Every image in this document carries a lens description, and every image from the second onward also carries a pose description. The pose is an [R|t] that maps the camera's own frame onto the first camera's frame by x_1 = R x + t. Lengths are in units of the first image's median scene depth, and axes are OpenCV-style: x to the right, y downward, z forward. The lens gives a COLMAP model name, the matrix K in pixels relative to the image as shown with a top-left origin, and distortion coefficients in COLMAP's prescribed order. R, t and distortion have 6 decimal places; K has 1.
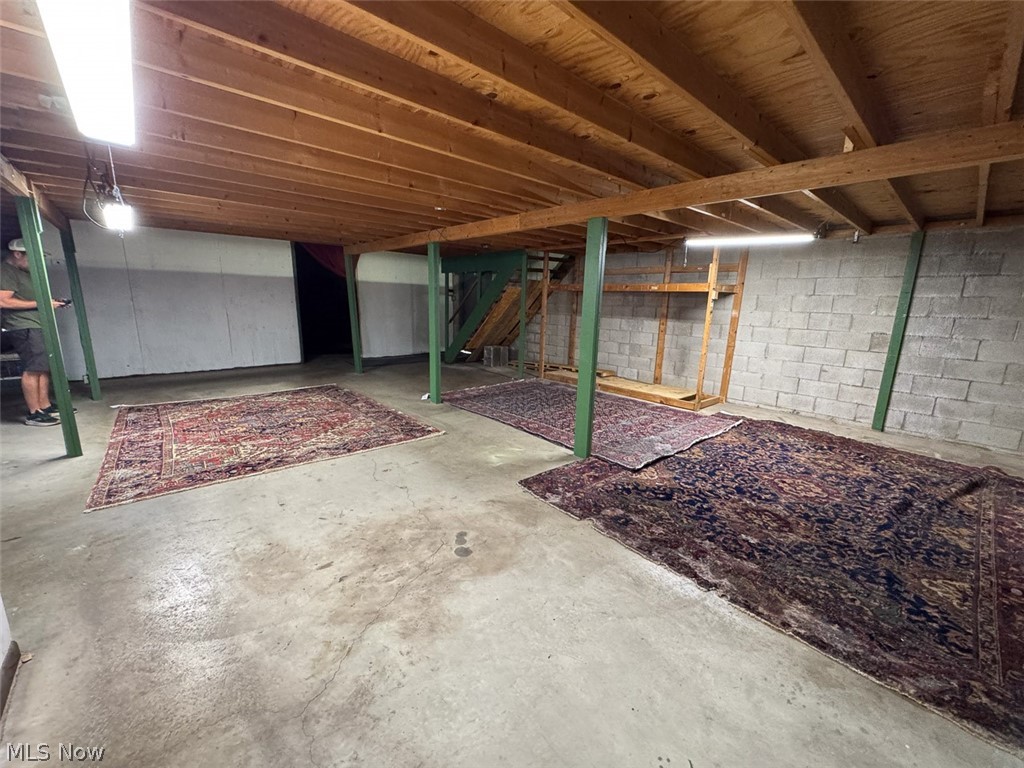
lens RADIAL K [[410.0, 0, 510.3], [0, 410.0, 385.2], [0, 0, 1]] dist [-0.003857, 0.000243]
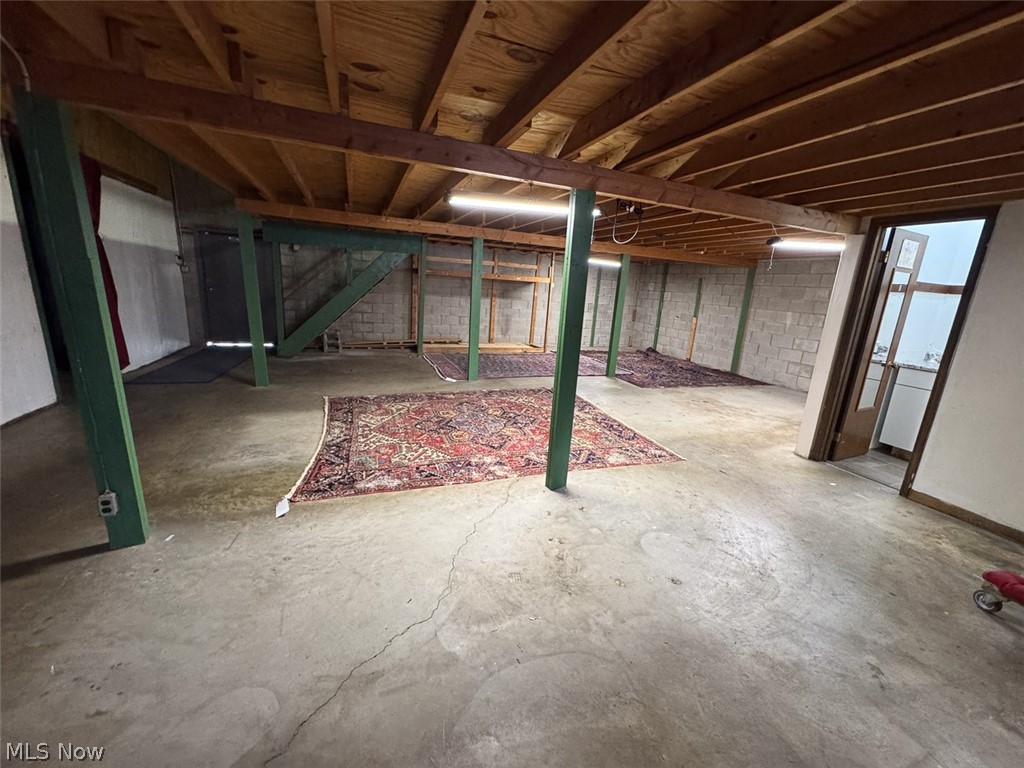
lens RADIAL K [[410.0, 0, 513.3], [0, 410.0, 385.2], [0, 0, 1]] dist [-0.003857, 0.000243]
pose [[0.362485, -0.222351, 0.905077, -1.445064], [0.139759, 0.973111, 0.183091, -0.167786], [-0.921451, 0.060124, 0.383814, 0.571317]]
